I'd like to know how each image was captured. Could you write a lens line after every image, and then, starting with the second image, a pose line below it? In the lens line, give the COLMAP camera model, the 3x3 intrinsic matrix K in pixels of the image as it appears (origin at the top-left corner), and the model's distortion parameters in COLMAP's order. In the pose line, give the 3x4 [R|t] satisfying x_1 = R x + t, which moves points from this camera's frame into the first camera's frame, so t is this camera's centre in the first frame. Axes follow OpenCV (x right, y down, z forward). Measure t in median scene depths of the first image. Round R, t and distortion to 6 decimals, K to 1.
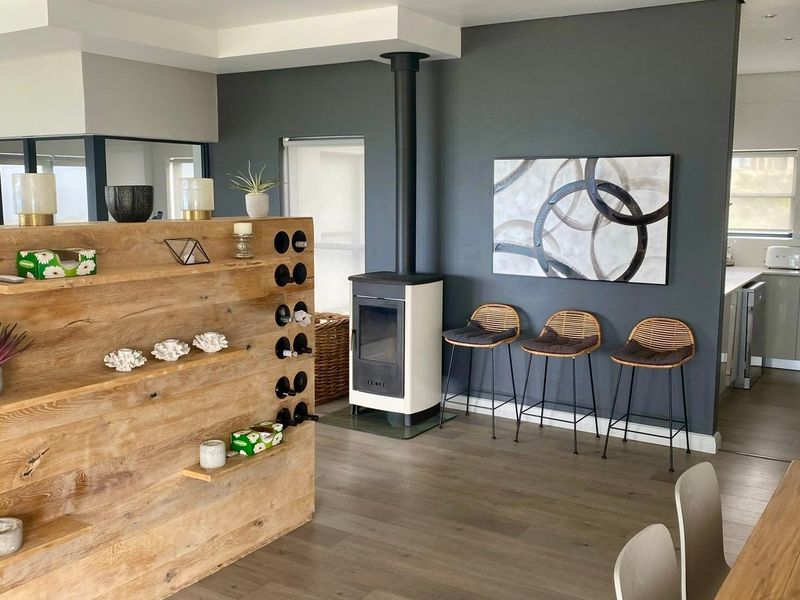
lens RADIAL K [[814.8, 0, 399.3], [0, 814.8, 298.0], [0, 0, 1]] dist [0.007146, 0.000000]
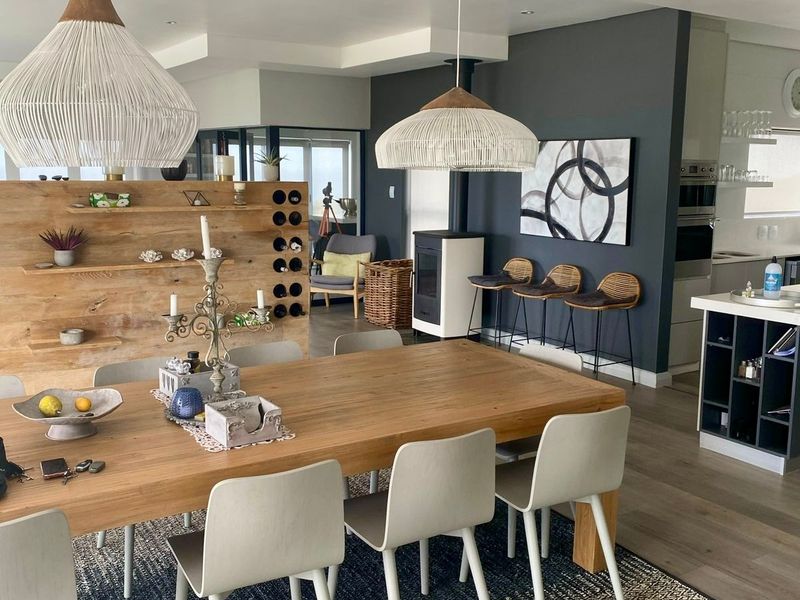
lens RADIAL K [[814.8, 0, 400.8], [0, 814.8, 302.4], [0, 0, 1]] dist [0.007146, 0.000000]
pose [[0.911622, 0.074222, -0.404272, 0.519918], [-0.062613, 0.997159, 0.041882, 0.038751], [0.406232, -0.012868, 0.913679, -0.244645]]
